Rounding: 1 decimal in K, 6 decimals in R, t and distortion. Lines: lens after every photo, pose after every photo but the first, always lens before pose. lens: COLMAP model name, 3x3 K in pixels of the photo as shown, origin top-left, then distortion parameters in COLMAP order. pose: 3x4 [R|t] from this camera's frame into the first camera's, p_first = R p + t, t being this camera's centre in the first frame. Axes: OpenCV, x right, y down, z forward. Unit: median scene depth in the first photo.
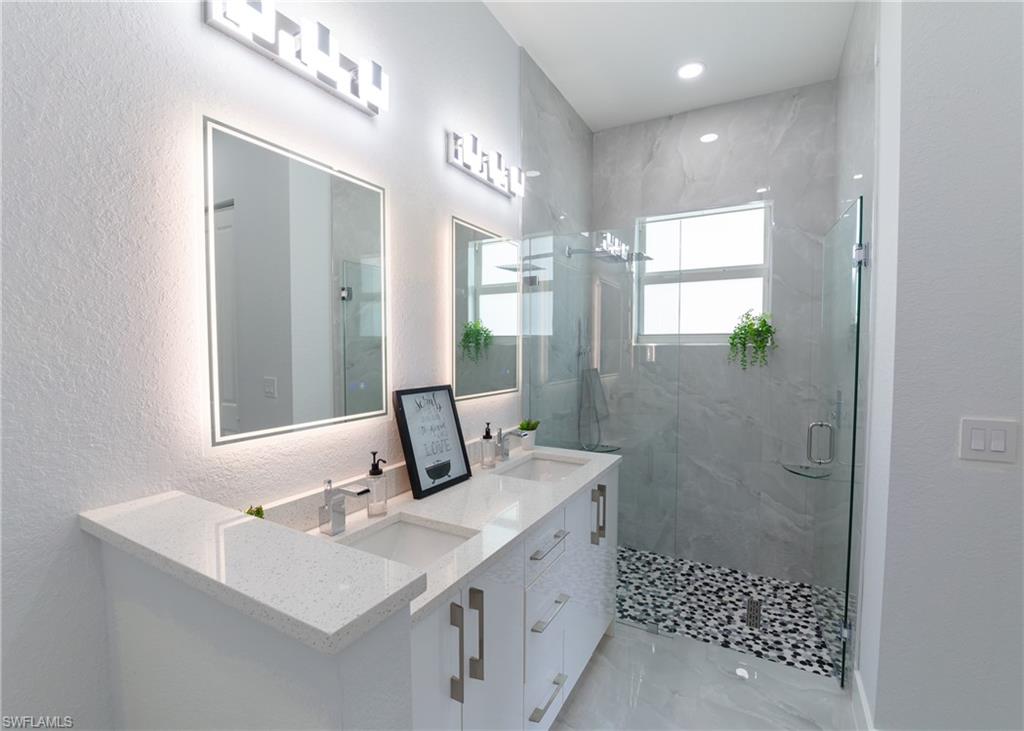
lens RADIAL K [[450.2, 0, 514.2], [0, 450.2, 368.4], [0, 0, 1]] dist [-0.017251, -0.001196]
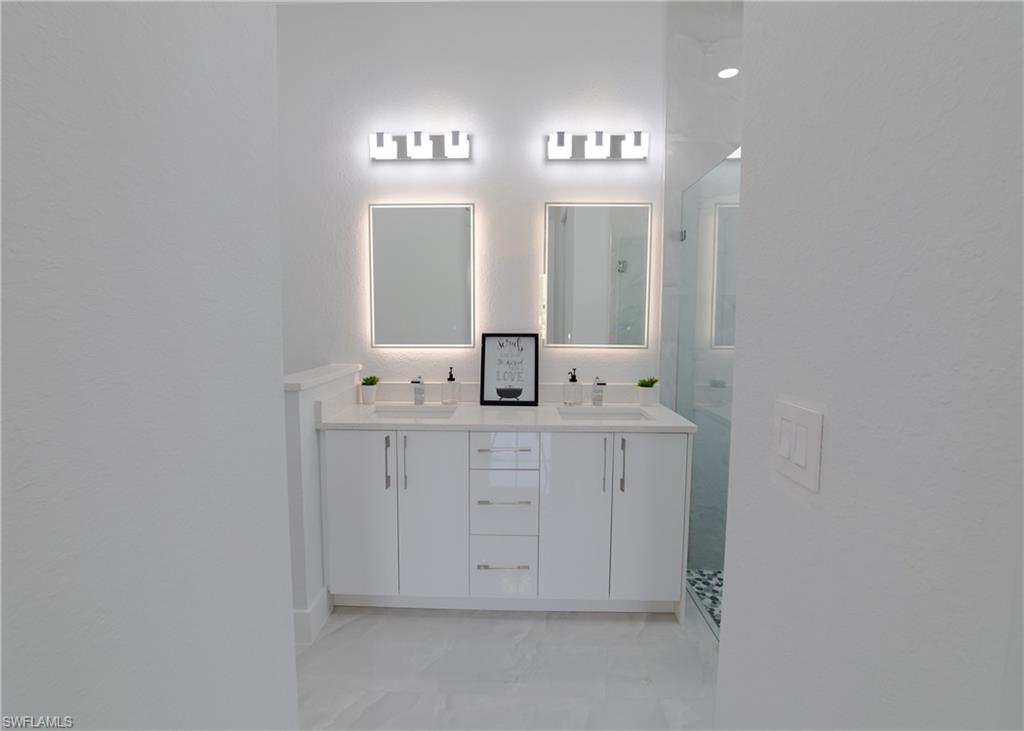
lens RADIAL K [[450.2, 0, 508.1], [0, 450.2, 358.7], [0, 0, 1]] dist [-0.017251, -0.001196]
pose [[0.461585, 0.078501, -0.883616, 1.055410], [-0.045446, 0.996861, 0.064821, 0.029486], [0.885931, 0.010237, 0.463704, 0.336347]]
